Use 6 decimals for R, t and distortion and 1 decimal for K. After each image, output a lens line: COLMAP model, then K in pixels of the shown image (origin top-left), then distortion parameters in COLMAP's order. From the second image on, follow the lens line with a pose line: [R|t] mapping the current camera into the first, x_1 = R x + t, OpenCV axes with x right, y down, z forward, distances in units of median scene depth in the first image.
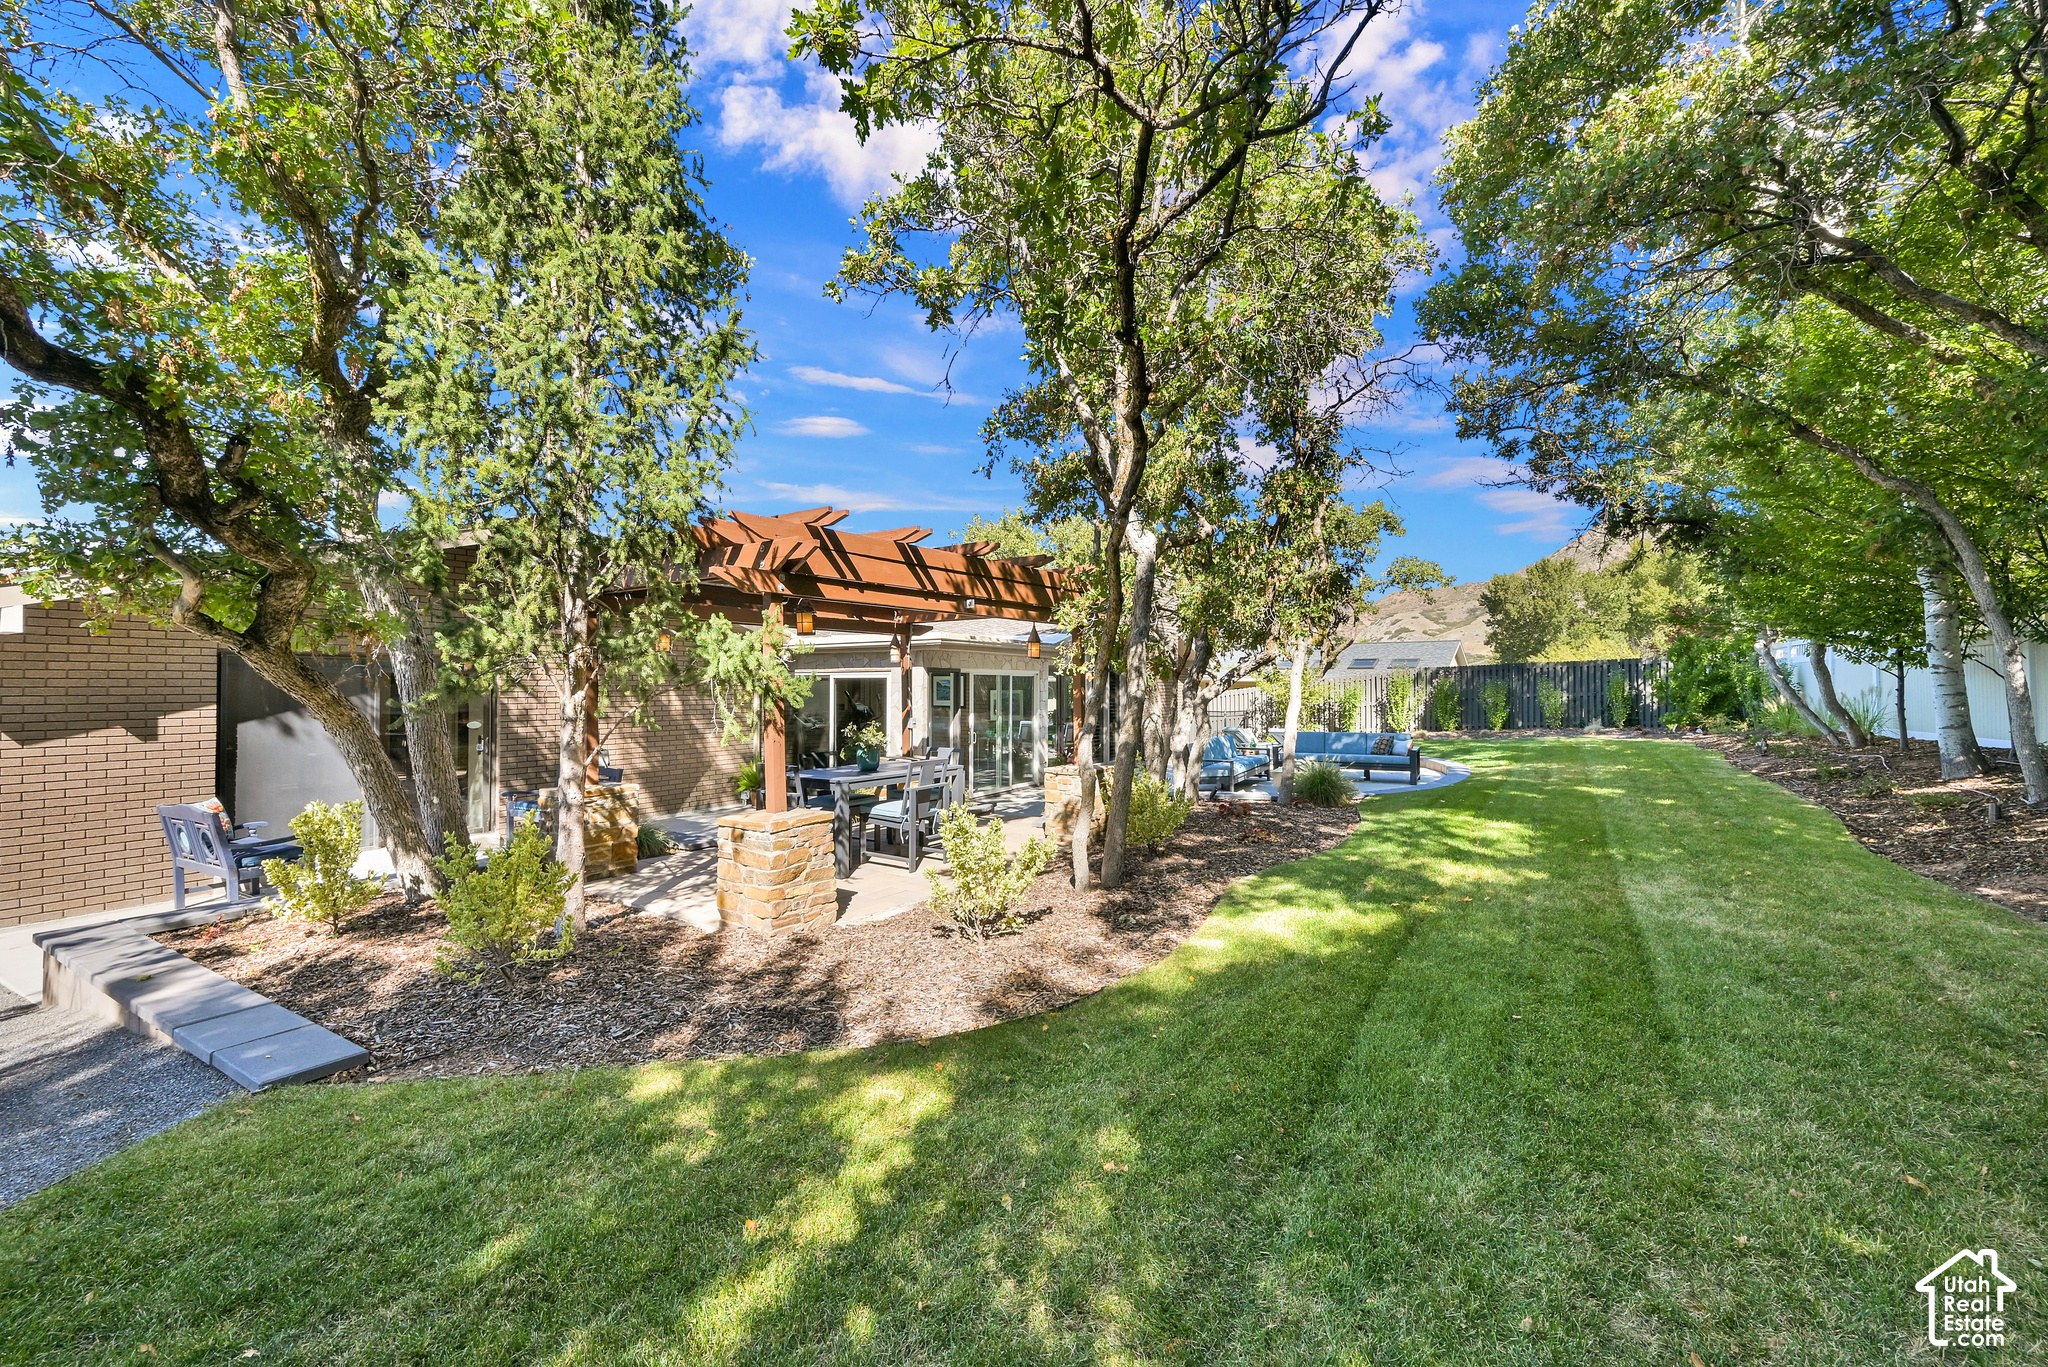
lens RADIAL K [[825.9, 0, 1034.5], [0, 825.9, 657.8], [0, 0, 1]] dist [0.001257, 0.000169]
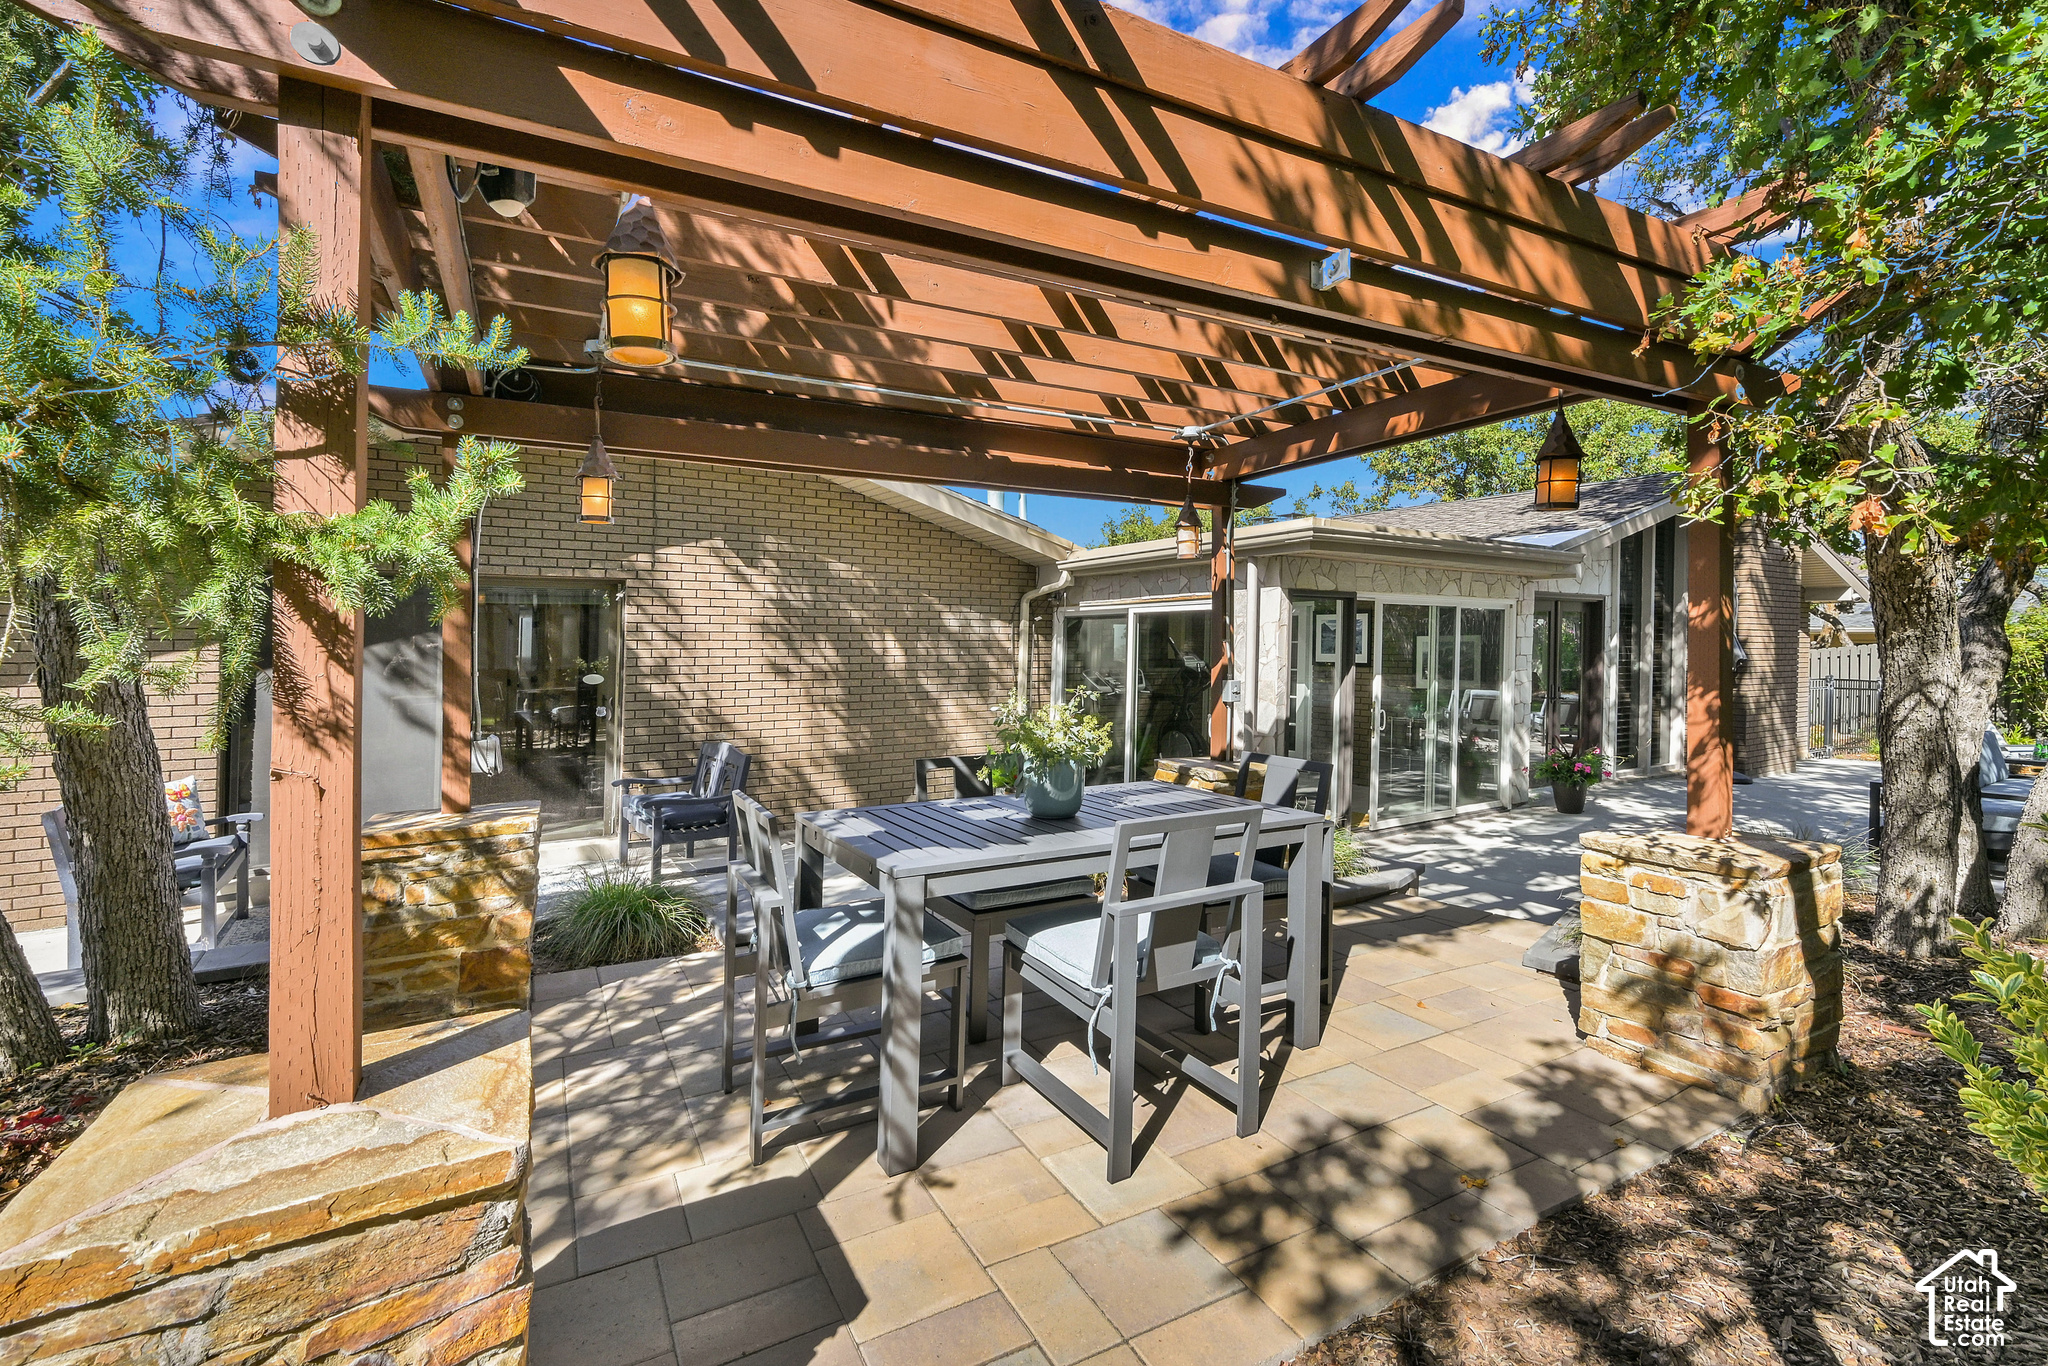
lens RADIAL K [[900.5, 0, 1010.9], [0, 900.5, 687.9], [0, 0, 1]] dist [0.002275, 0.000116]
pose [[0.887717, 0.021884, -0.459870, -0.022995], [0.015410, 0.996897, 0.077188, 0.033834], [0.460132, -0.075608, 0.884625, 0.472287]]
